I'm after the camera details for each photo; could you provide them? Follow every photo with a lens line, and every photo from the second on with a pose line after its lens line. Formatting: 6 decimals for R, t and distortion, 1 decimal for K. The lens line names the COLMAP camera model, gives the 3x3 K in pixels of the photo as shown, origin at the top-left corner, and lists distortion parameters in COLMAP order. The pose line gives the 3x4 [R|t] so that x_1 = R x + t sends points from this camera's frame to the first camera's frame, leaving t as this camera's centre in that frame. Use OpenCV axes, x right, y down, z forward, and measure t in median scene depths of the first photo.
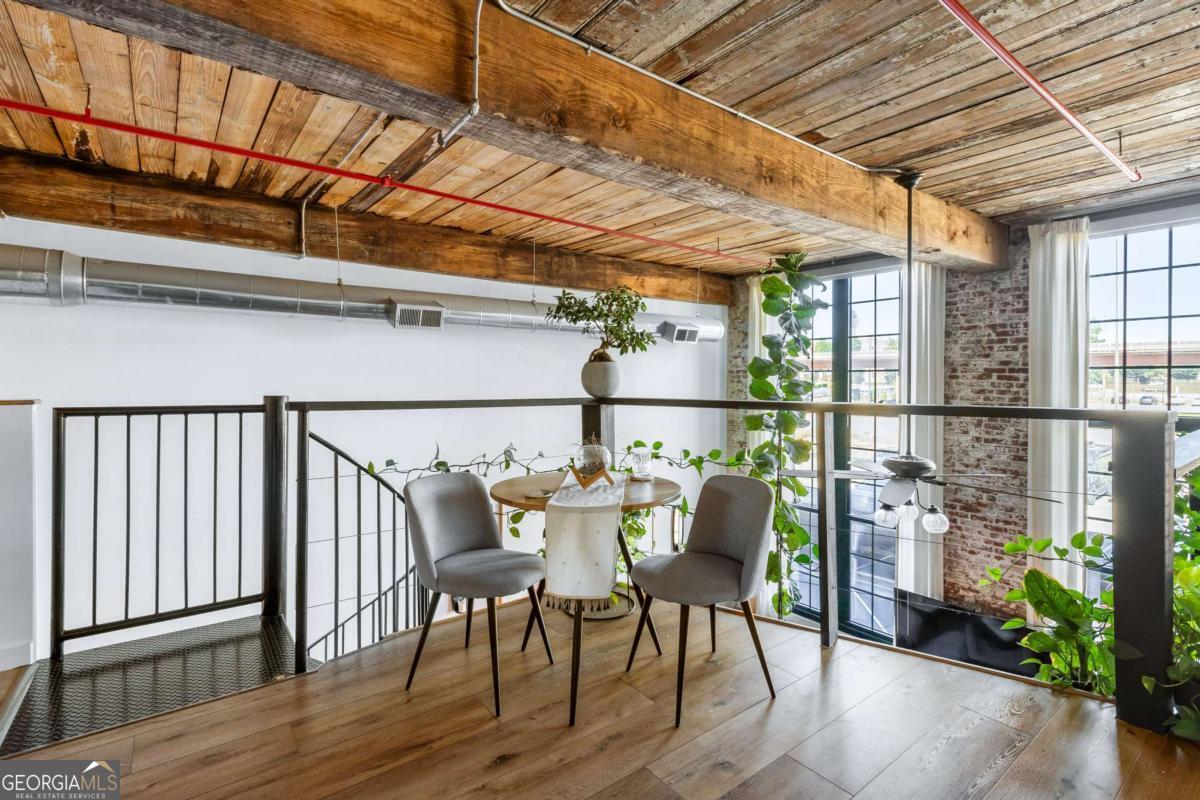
lens RADIAL K [[557.8, 0, 600.4], [0, 557.8, 379.0], [0, 0, 1]] dist [0.004298, -0.001309]
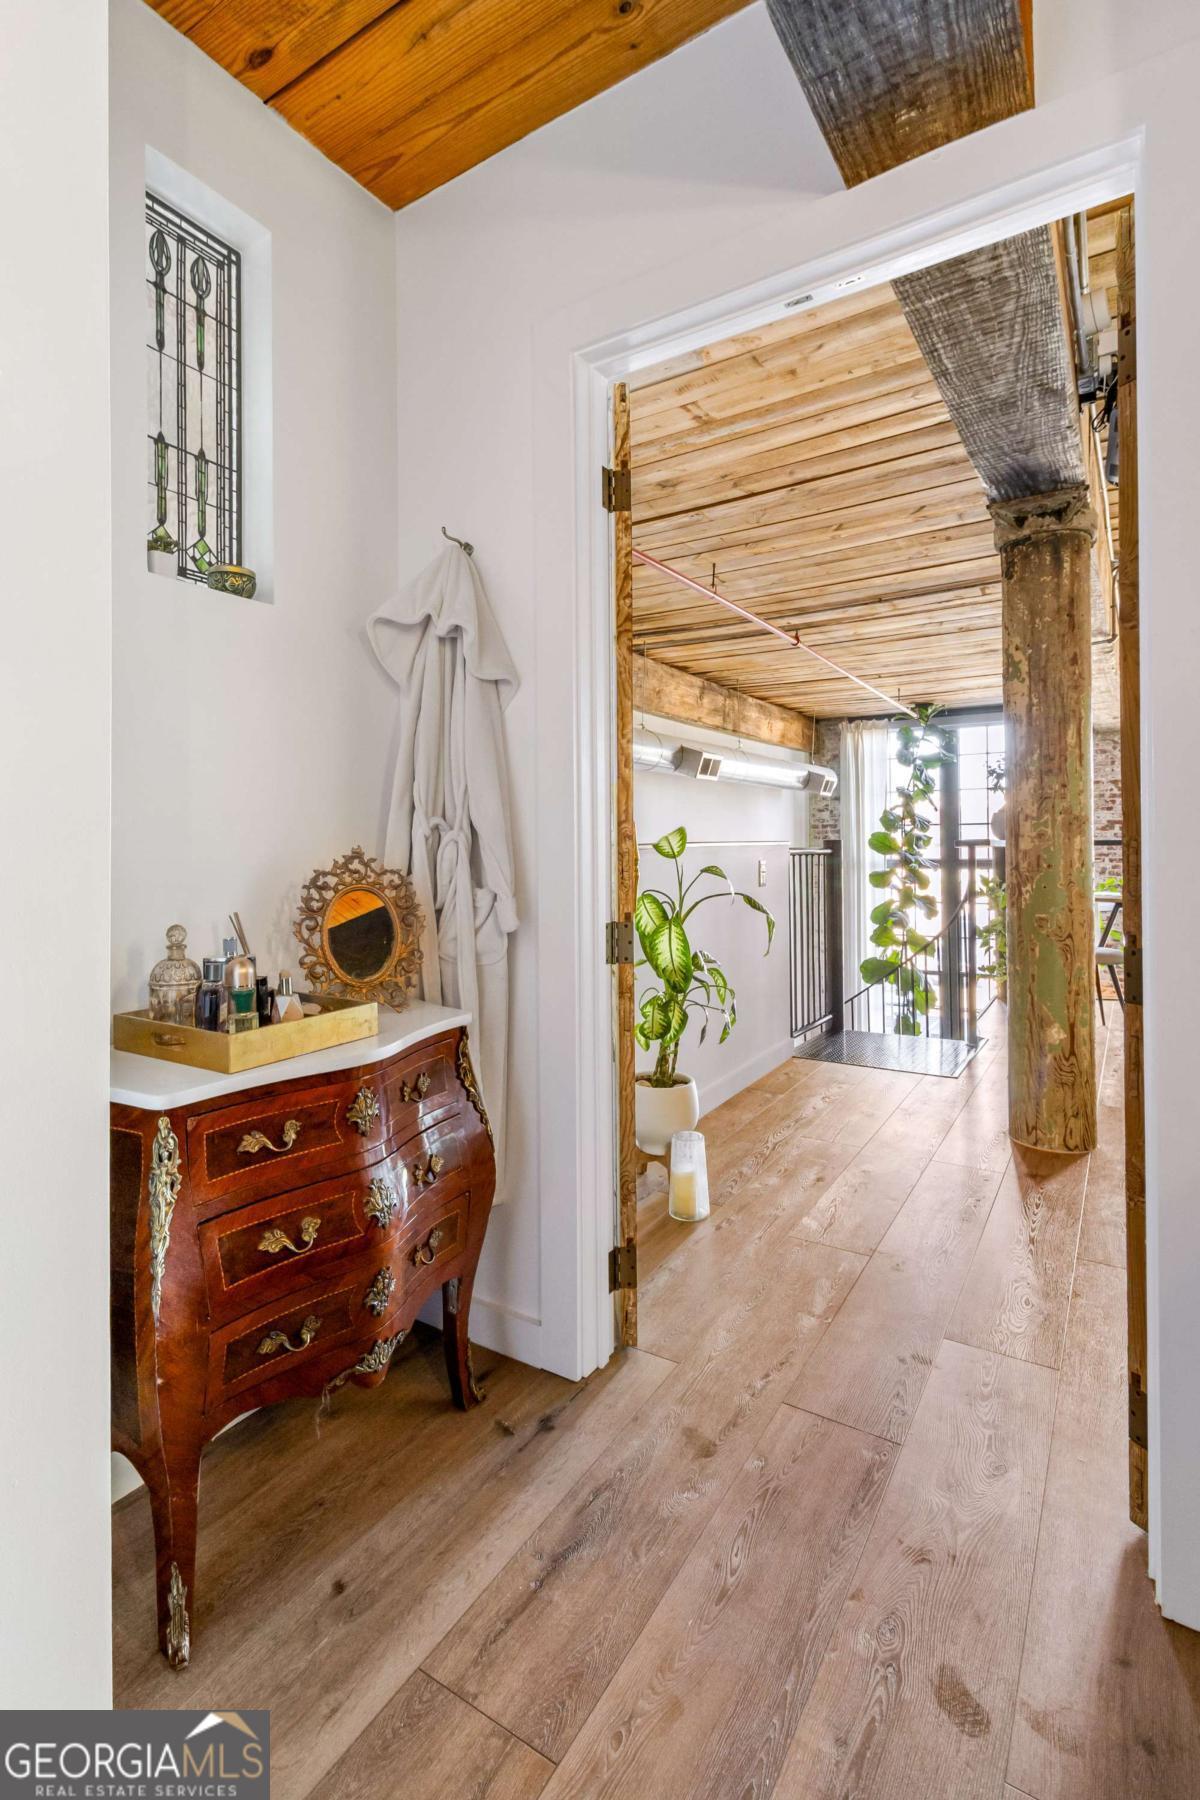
lens RADIAL K [[836.7, 0, 598.0], [0, 836.7, 837.4], [0, 0, 1]] dist [0.004298, -0.001309]
pose [[0.935722, -0.010887, 0.352570, -0.753175], [0.014127, 0.999878, -0.006619, 0.010551], [-0.352455, 0.011174, 0.935762, -0.168195]]
